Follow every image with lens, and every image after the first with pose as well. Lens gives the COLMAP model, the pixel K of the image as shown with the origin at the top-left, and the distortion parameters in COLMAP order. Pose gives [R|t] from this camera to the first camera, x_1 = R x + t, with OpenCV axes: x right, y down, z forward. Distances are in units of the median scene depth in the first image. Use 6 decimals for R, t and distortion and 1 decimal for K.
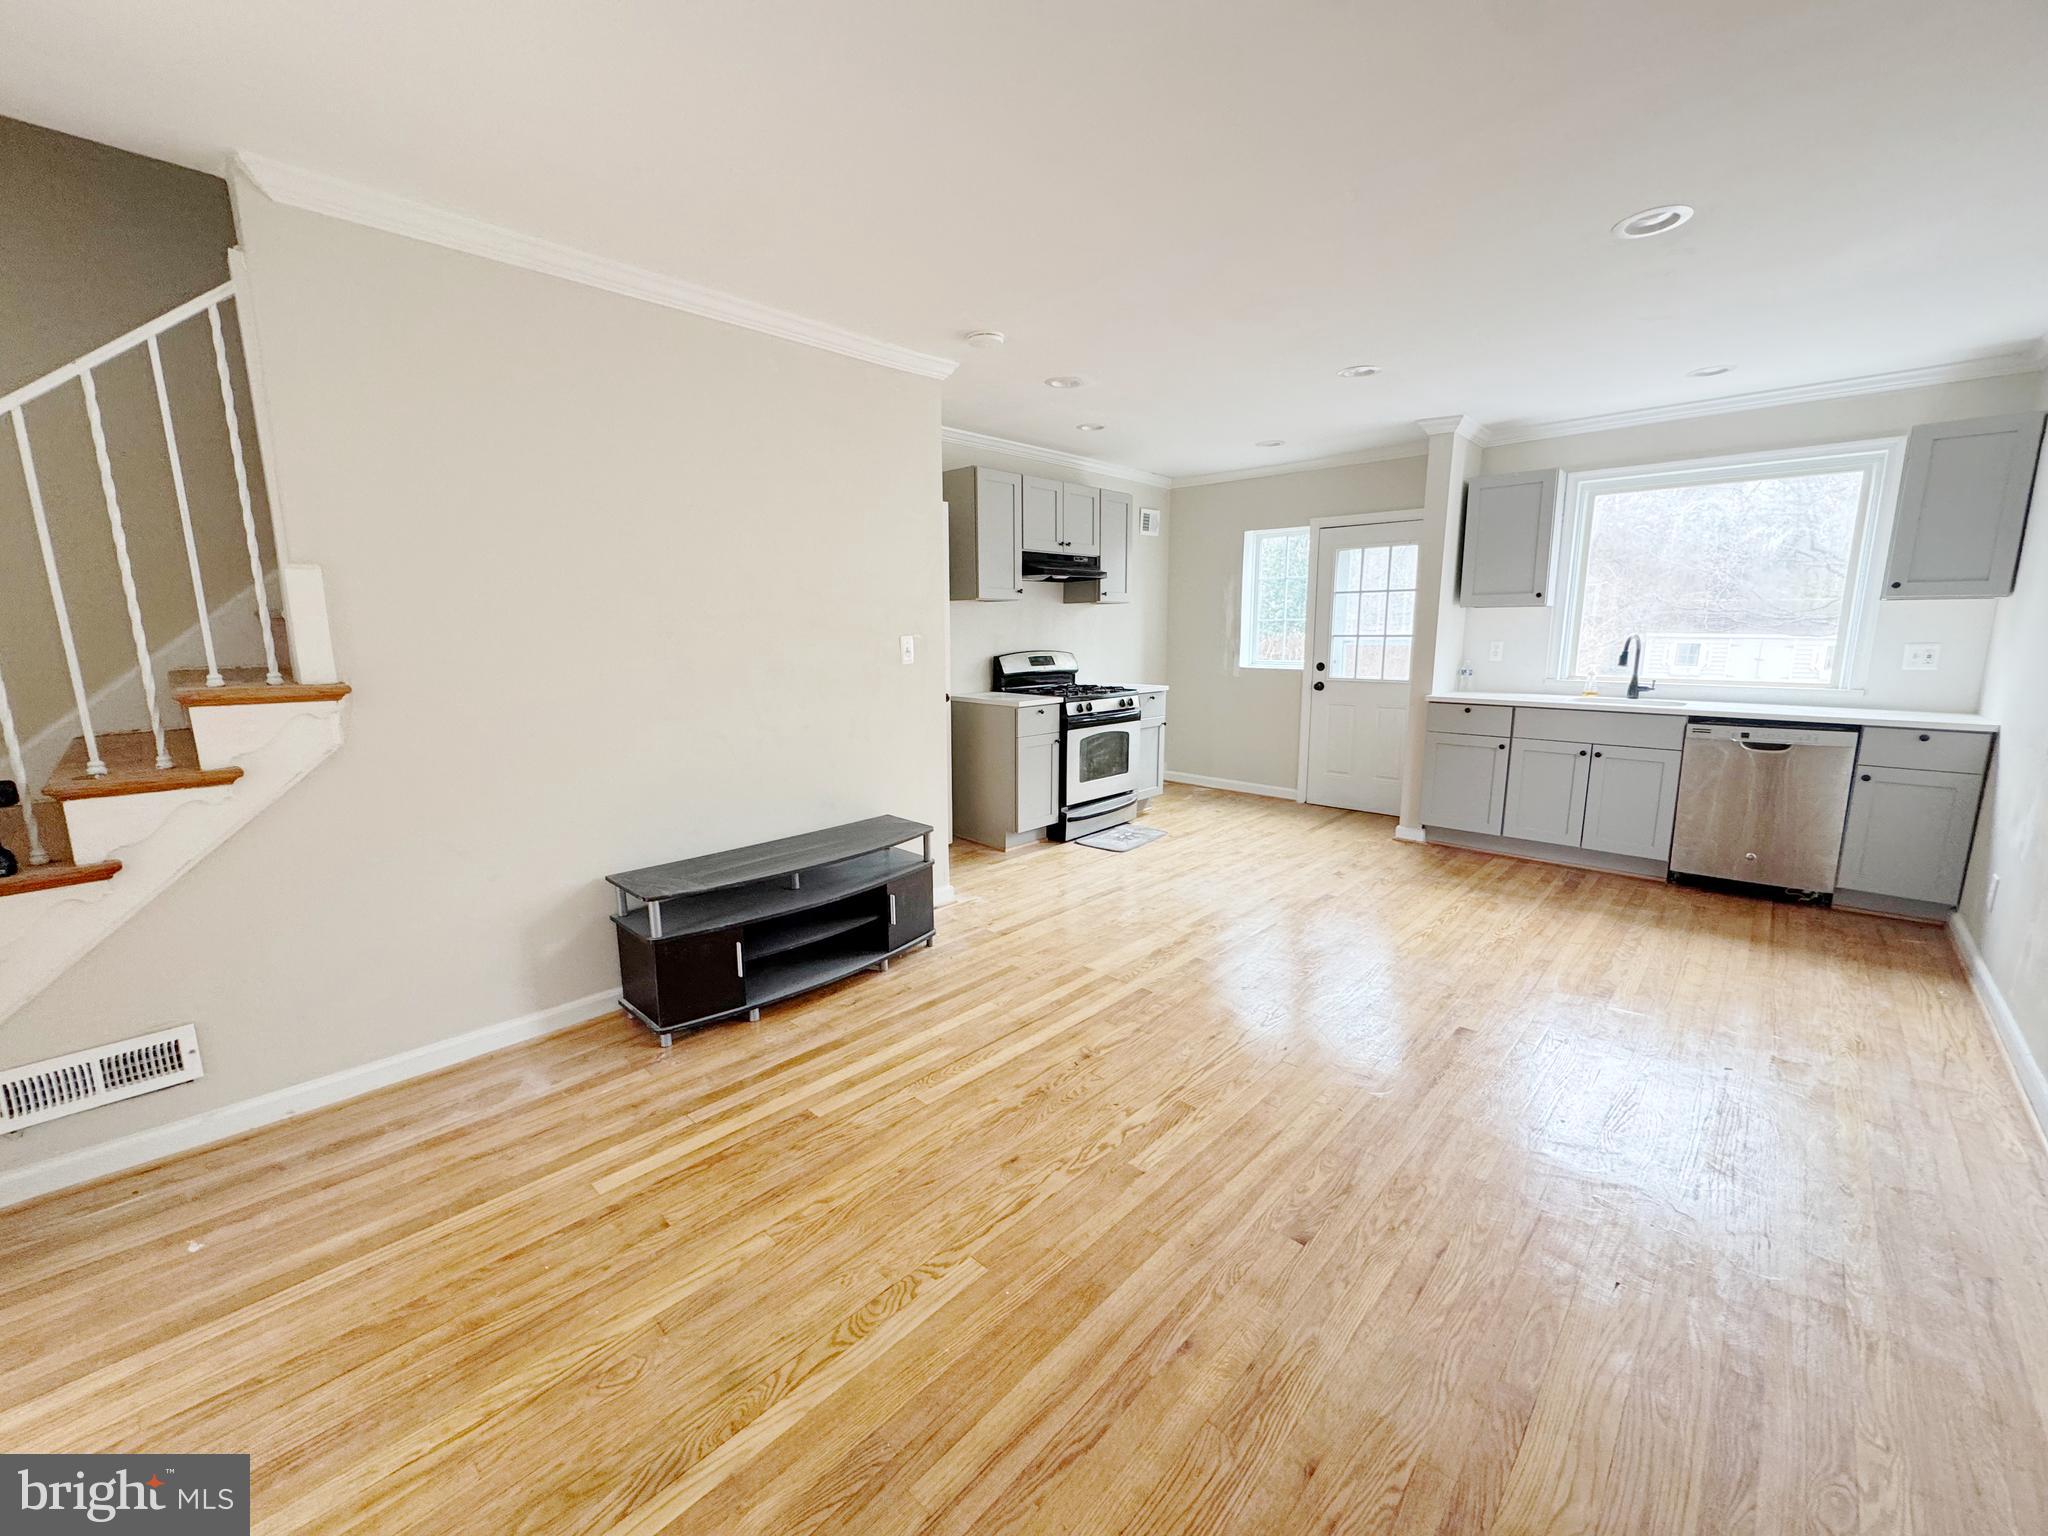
lens RADIAL K [[806.8, 0, 1017.4], [0, 806.8, 764.8], [0, 0, 1]] dist [0.001794, 0.000434]
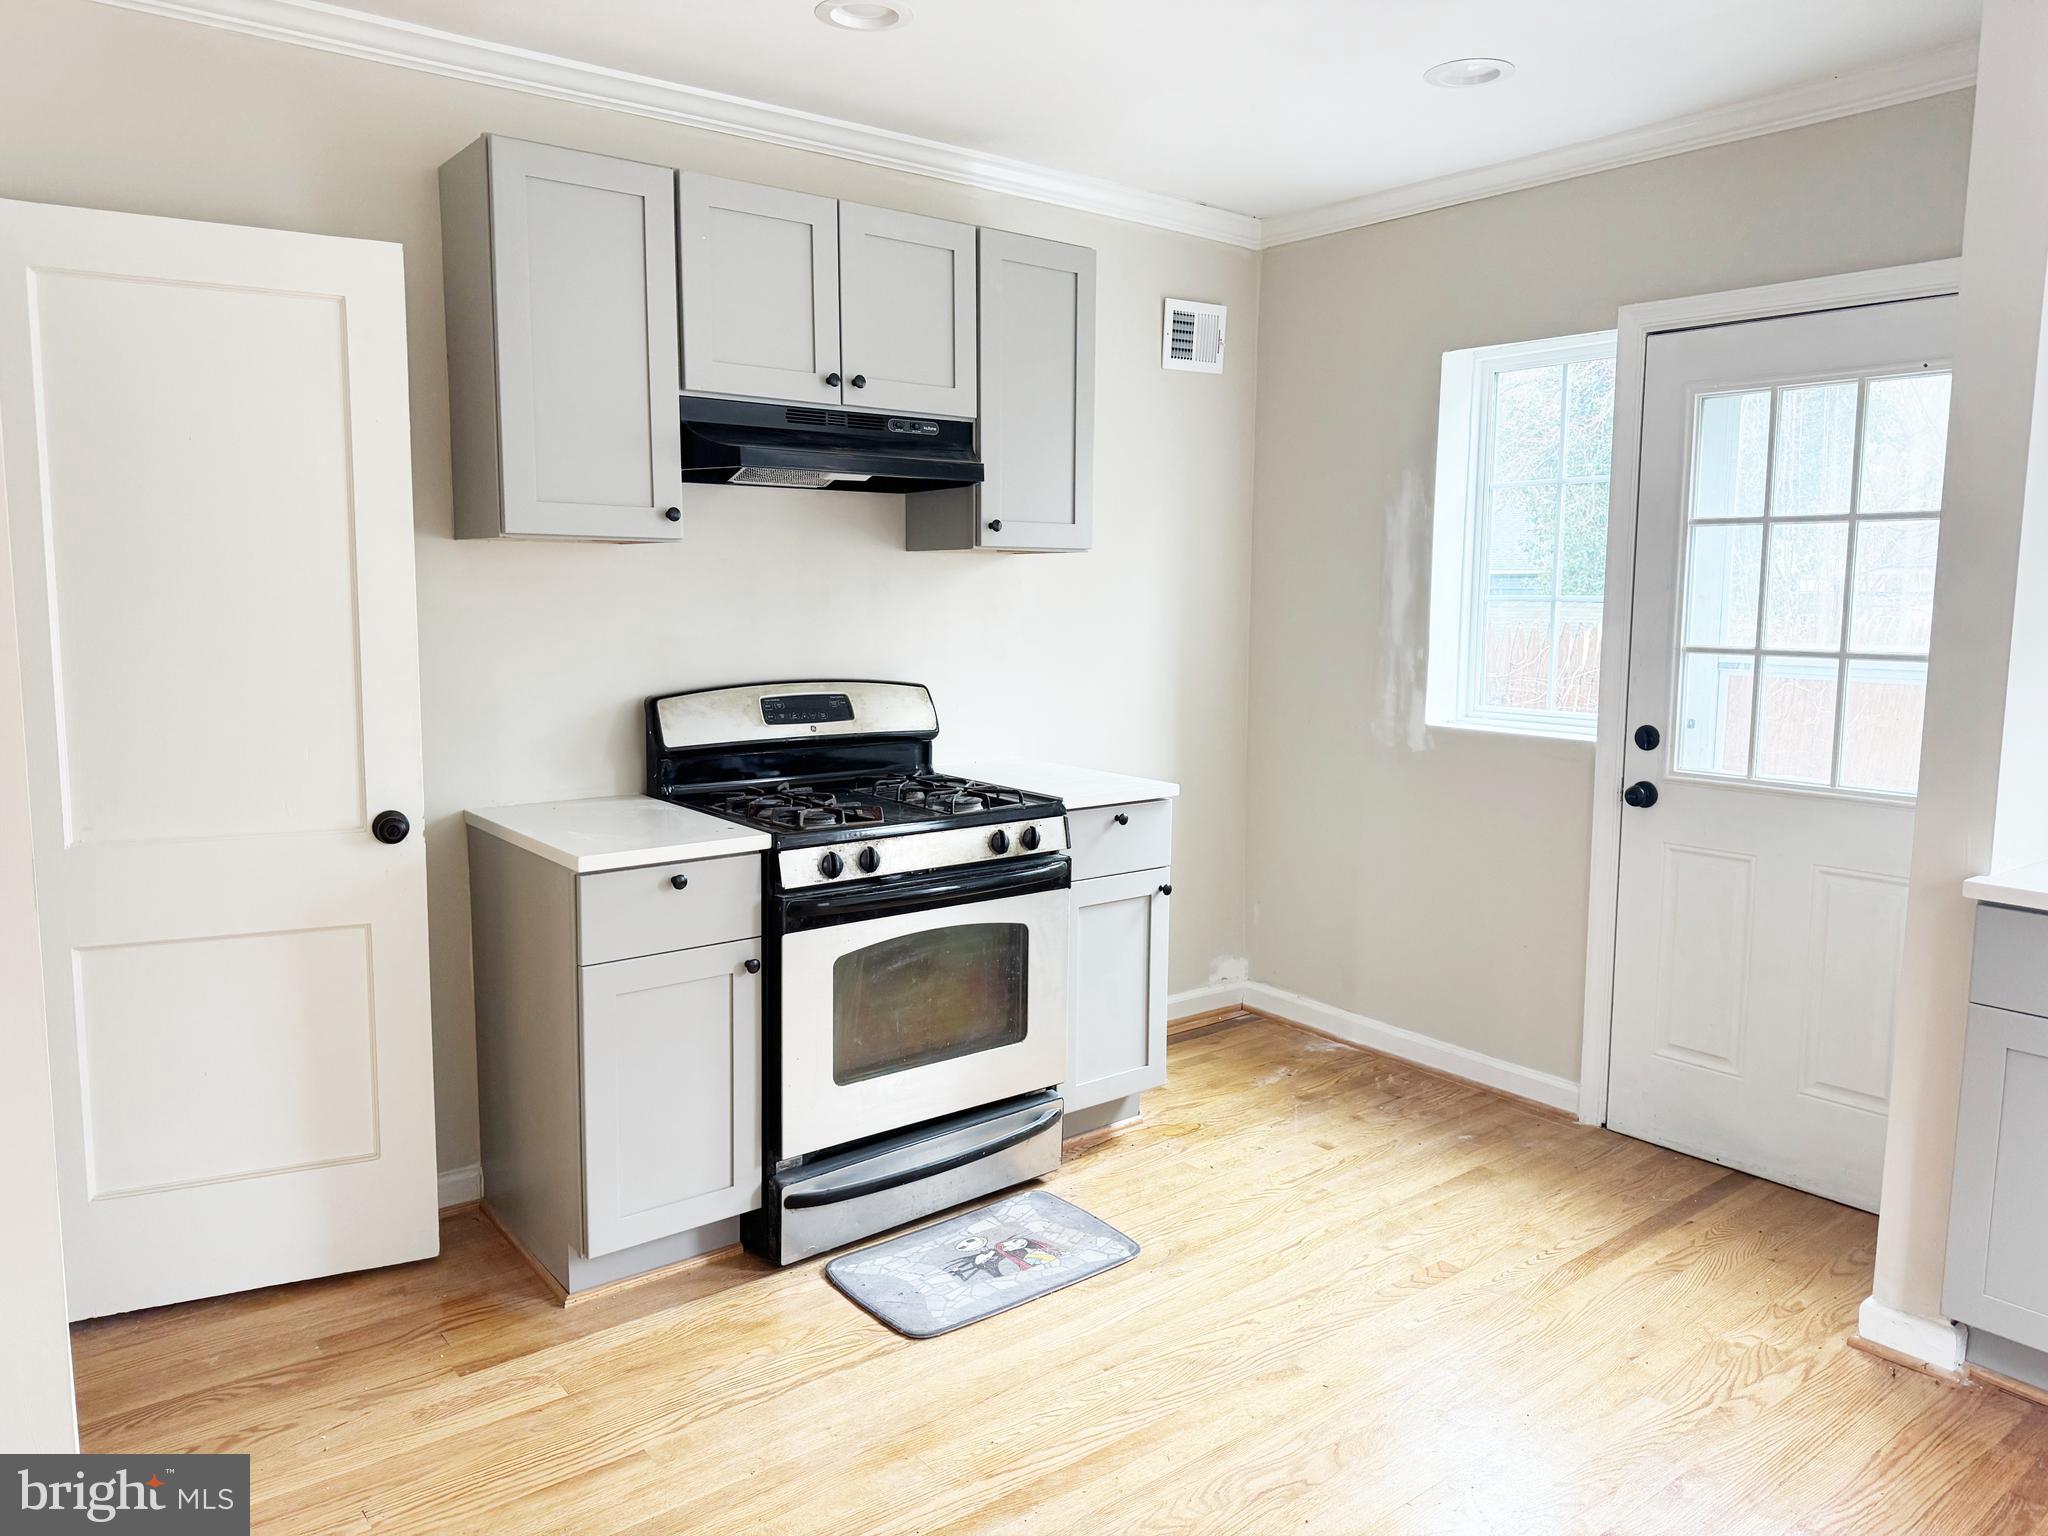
lens RADIAL K [[1449.1, 0, 1027.1], [0, 1449.1, 756.6], [0, 0, 1]] dist [0.117575, -0.134558]
pose [[0.991527, 0.028356, -0.126765, 0.229108], [-0.034356, 0.998378, -0.045393, -0.089317], [0.125273, 0.049364, 0.990894, 0.409576]]
